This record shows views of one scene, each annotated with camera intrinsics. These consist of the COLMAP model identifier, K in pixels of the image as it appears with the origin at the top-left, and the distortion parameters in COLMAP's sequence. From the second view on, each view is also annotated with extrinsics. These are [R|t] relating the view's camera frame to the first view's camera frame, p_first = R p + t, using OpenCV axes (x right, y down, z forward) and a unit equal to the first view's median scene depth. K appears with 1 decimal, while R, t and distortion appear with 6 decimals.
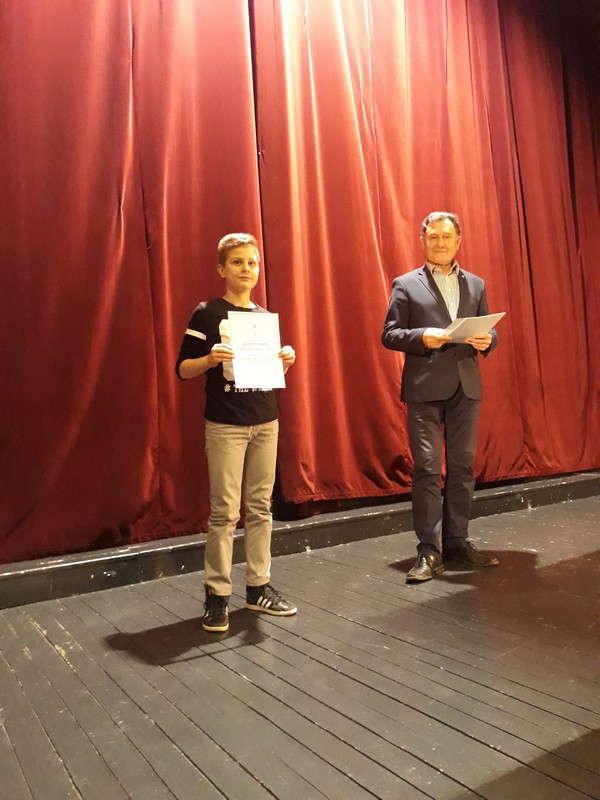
lens RADIAL K [[670.7, 0, 297.6], [0, 670.7, 390.2], [0, 0, 1]] dist [0.065684, -0.189395]
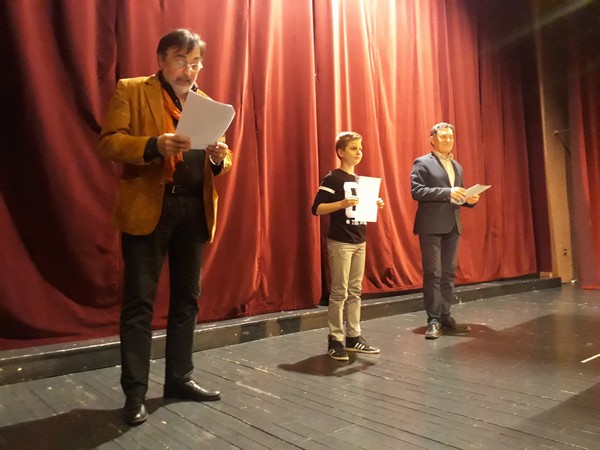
lens RADIAL K [[503.0, 0, 270.8], [0, 503.0, 224.4], [0, 0, 1]] dist [0.065684, -0.189395]
pose [[0.992704, 0.034009, 0.115683, -0.366746], [-0.033166, 0.999407, -0.009205, 0.018959], [-0.115927, 0.005301, 0.993244, -0.218467]]
